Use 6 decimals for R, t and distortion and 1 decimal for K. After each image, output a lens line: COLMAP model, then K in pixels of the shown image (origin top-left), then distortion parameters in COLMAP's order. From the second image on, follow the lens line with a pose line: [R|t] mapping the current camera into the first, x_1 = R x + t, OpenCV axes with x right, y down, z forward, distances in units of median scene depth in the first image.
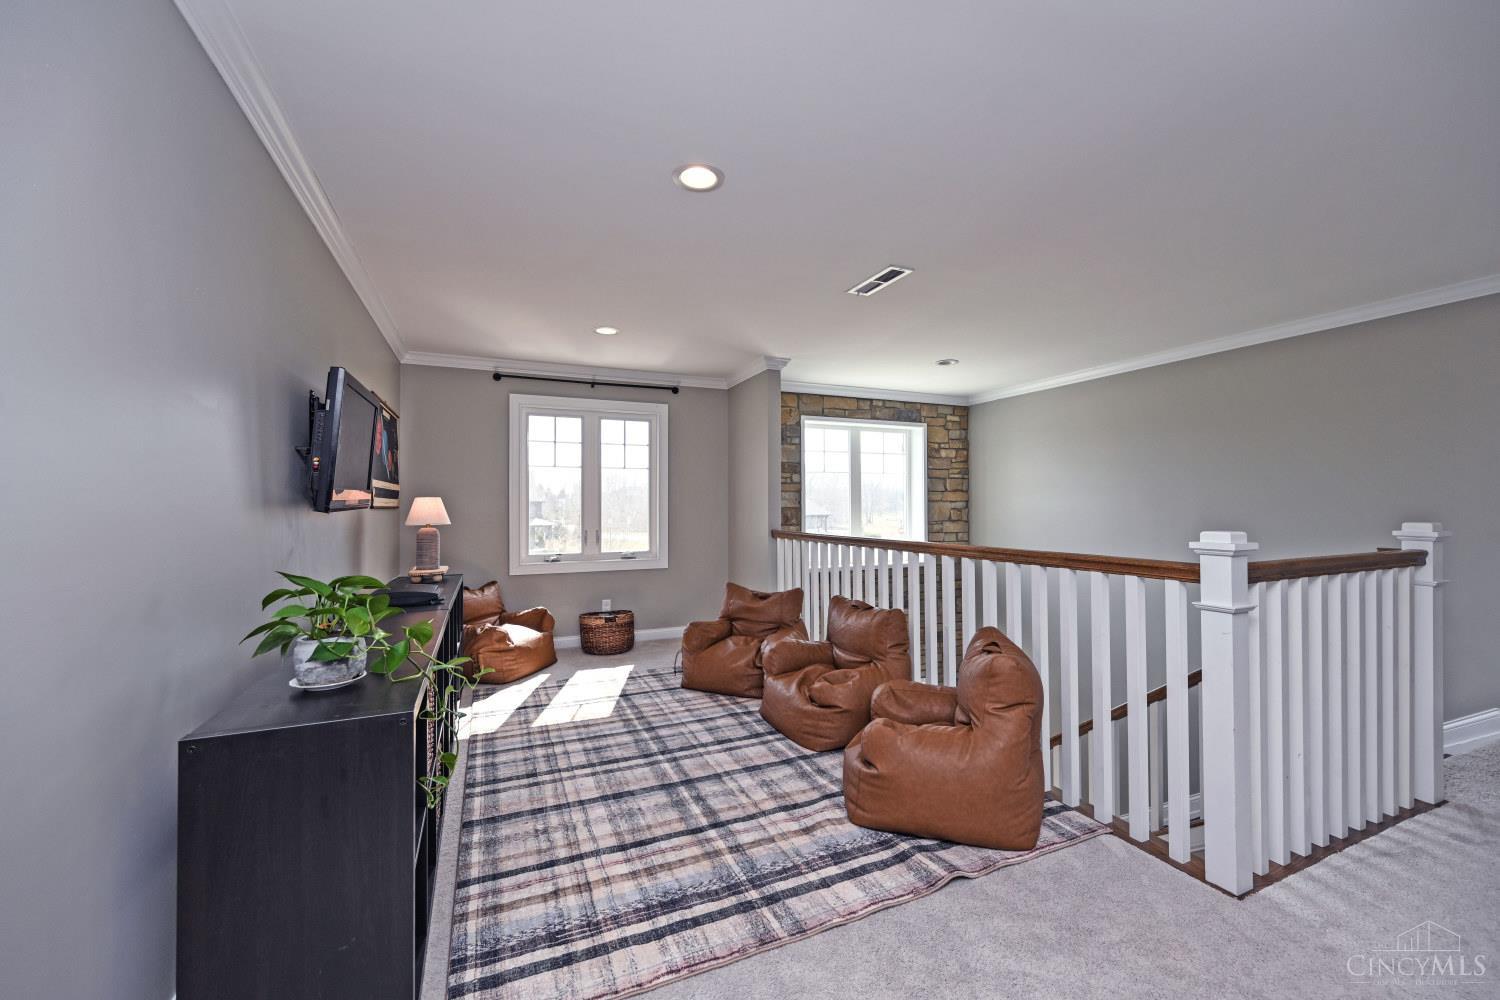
lens RADIAL K [[588.1, 0, 750.0], [0, 588.1, 500.0], [0, 0, 1]] dist [-0.024854, 0.000156]
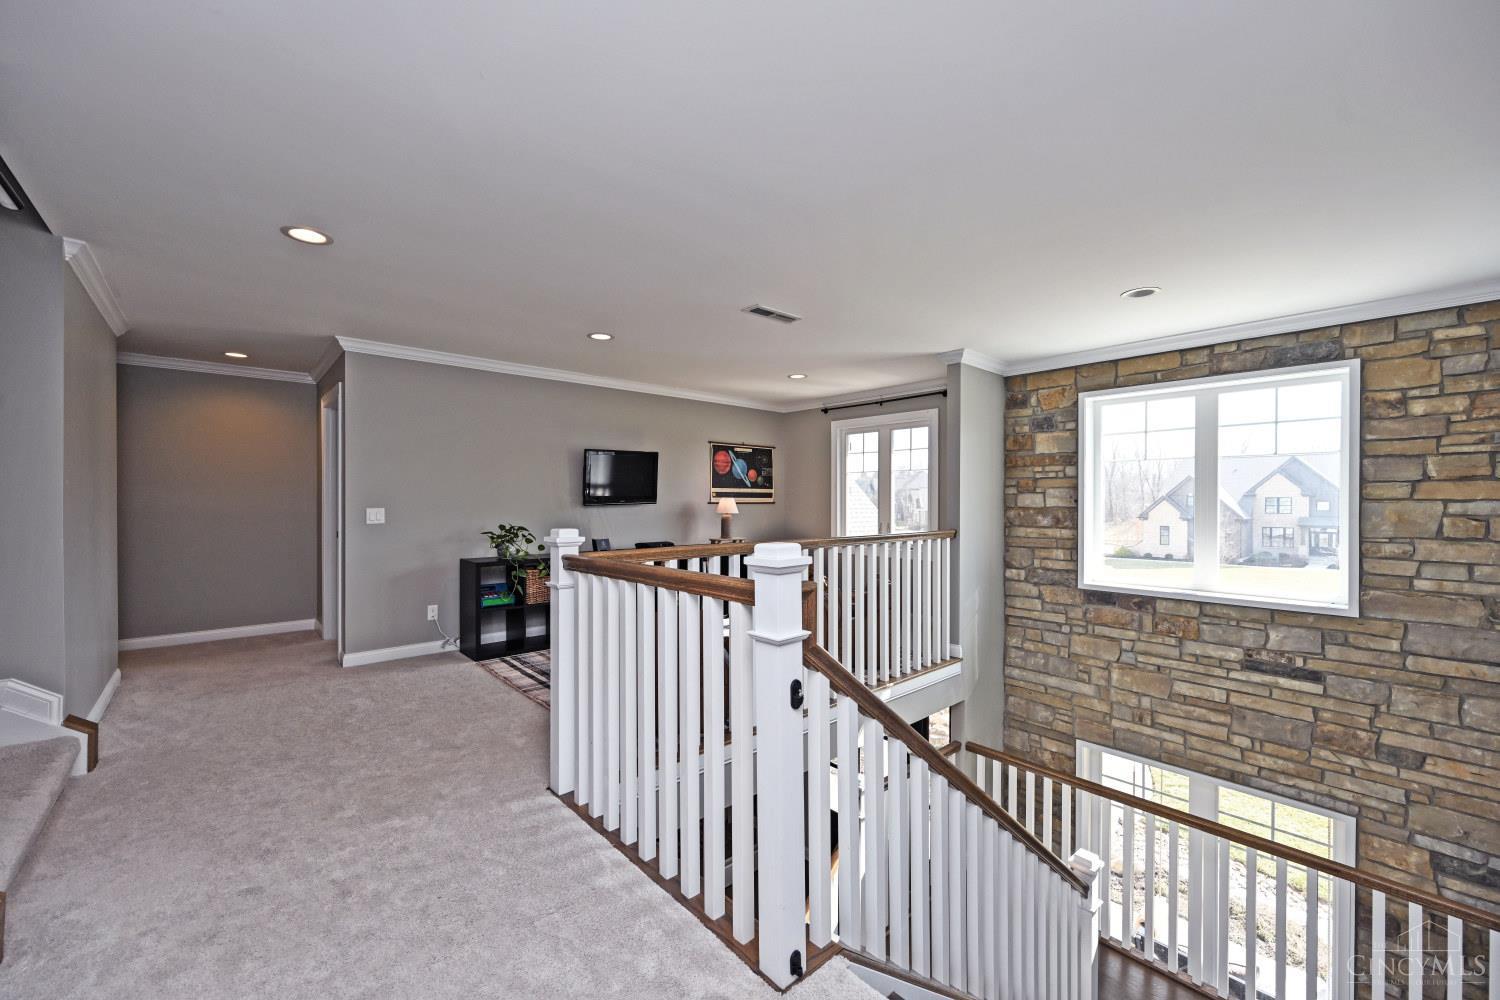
lens RADIAL K [[588.1, 0, 750.0], [0, 588.1, 500.0], [0, 0, 1]] dist [-0.024854, 0.000156]
pose [[0.301393, 0.007042, -0.953474, 0.748175], [0.008603, 0.999912, 0.010104, -0.009447], [0.953461, -0.011248, 0.301306, 0.340226]]
